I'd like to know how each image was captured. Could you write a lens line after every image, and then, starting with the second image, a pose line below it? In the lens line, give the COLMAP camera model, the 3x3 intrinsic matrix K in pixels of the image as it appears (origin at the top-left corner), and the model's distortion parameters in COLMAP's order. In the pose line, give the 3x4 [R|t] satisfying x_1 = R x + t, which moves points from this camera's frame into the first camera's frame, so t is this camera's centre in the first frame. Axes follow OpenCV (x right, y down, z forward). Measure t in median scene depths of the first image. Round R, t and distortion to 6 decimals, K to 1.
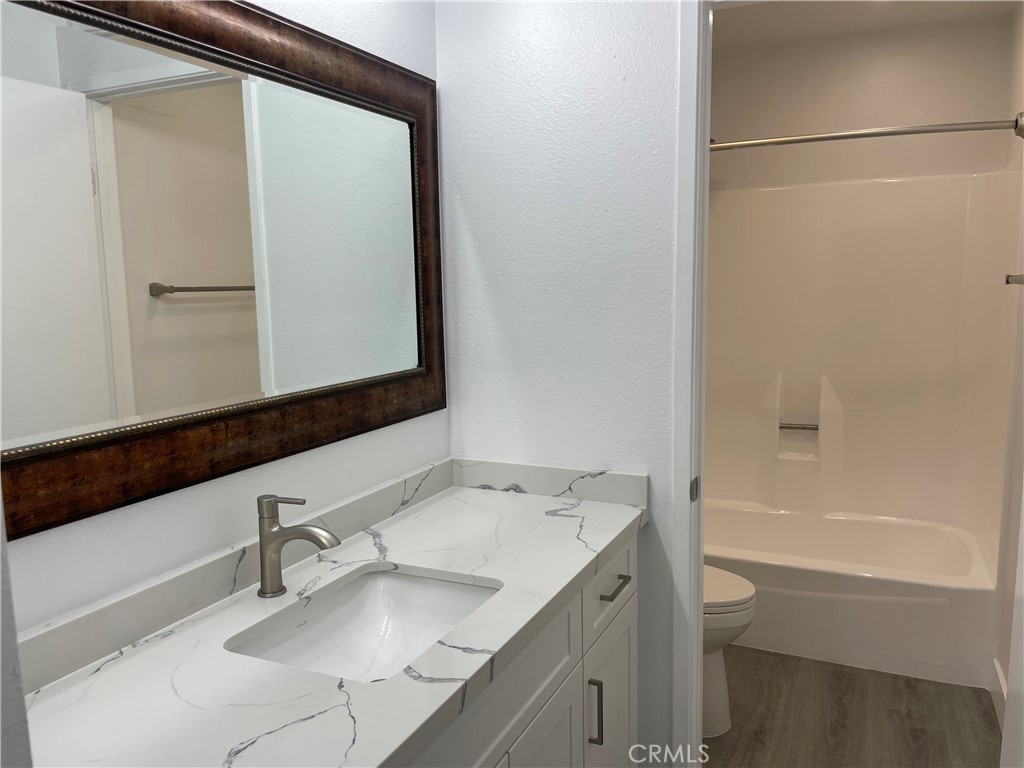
lens RADIAL K [[786.4, 0, 524.8], [0, 786.4, 388.0], [0, 0, 1]] dist [0.086142, -0.123805]
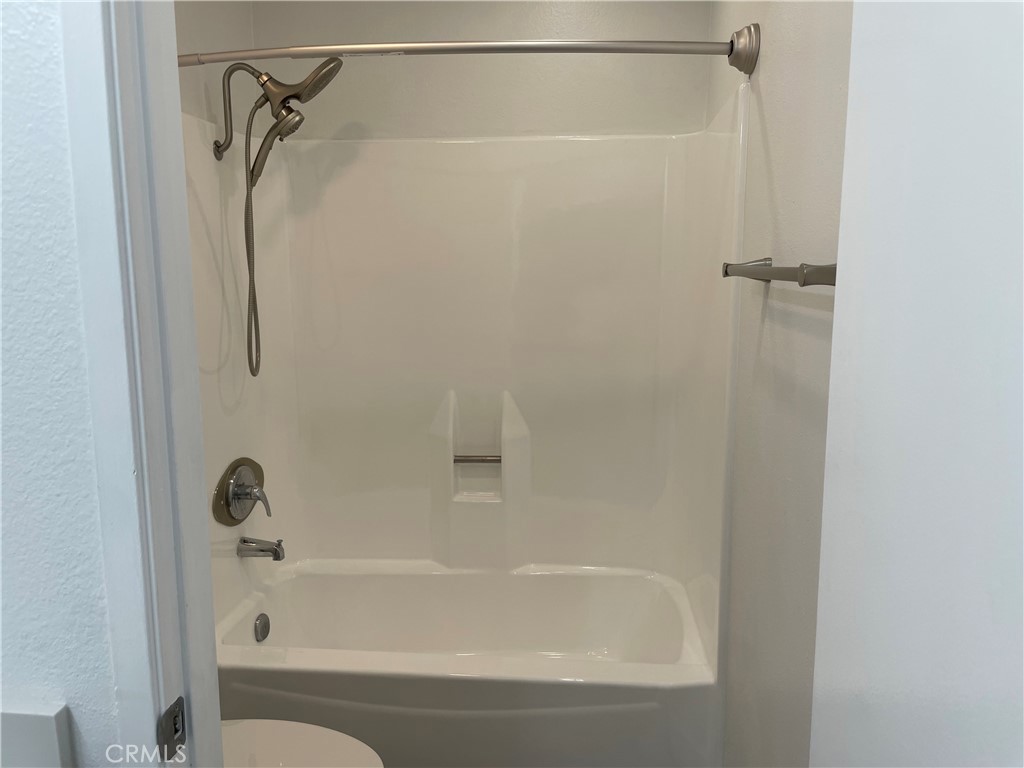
lens RADIAL K [[786.4, 0, 524.8], [0, 786.4, 388.0], [0, 0, 1]] dist [0.086142, -0.123805]
pose [[0.941859, -0.036784, 0.333990, 0.141325], [0.029840, 0.999219, 0.025901, -0.038505], [-0.334682, -0.014429, 0.942221, 0.279776]]
